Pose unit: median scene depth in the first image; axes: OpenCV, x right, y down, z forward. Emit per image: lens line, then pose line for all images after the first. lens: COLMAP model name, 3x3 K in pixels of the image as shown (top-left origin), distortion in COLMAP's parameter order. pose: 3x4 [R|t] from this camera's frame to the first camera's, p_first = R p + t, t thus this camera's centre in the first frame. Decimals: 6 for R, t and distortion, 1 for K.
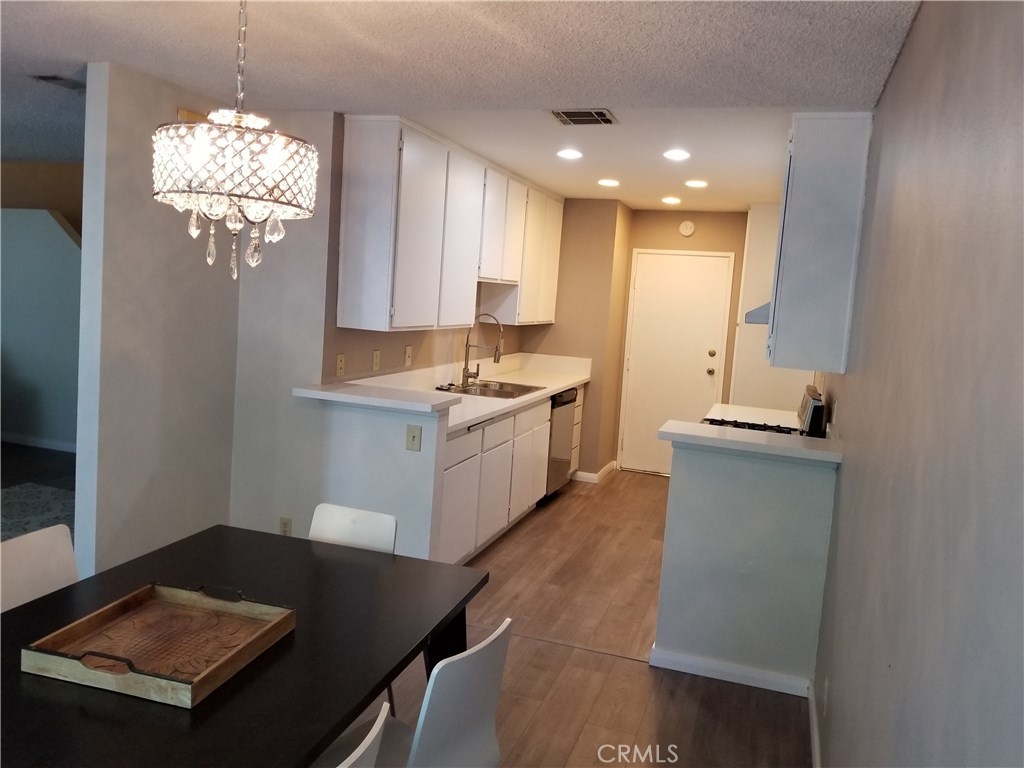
lens RADIAL K [[808.4, 0, 497.4], [0, 808.4, 361.3], [0, 0, 1]] dist [0.054122, -0.086040]
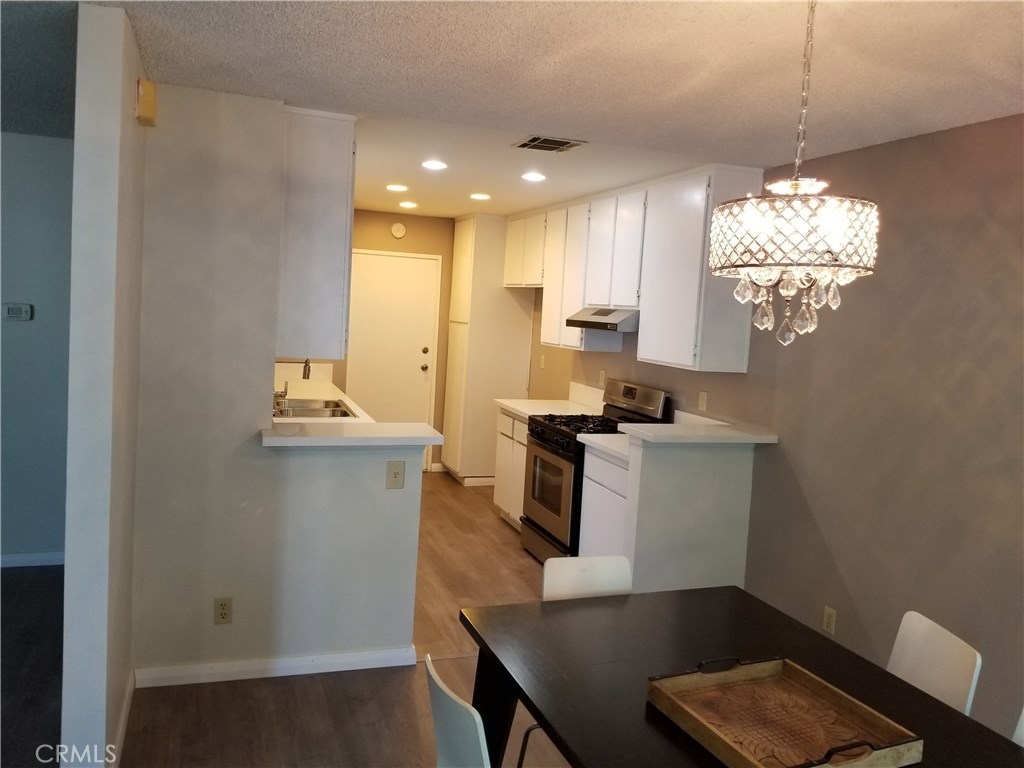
lens RADIAL K [[808.4, 0, 516.2], [0, 808.4, 363.8], [0, 0, 1]] dist [0.054122, -0.086040]
pose [[0.771355, -0.068969, 0.632657, -0.460332], [0.049991, 0.997605, 0.047802, -0.054378], [-0.634439, -0.005245, 0.772955, 0.168036]]
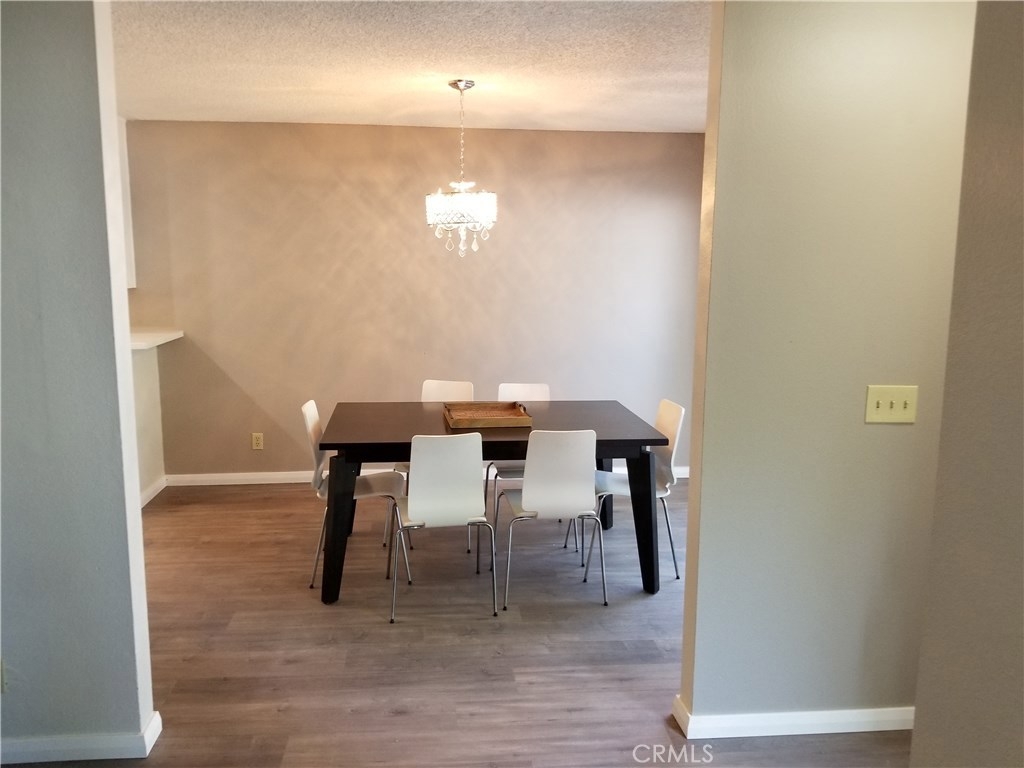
lens RADIAL K [[808.4, 0, 515.7], [0, 808.4, 362.4], [0, 0, 1]] dist [0.054122, -0.086040]
pose [[-0.409249, -0.198906, 0.890478, -0.921064], [0.046071, 0.970200, 0.237887, -0.130523], [-0.911259, 0.138380, -0.387889, 0.673407]]
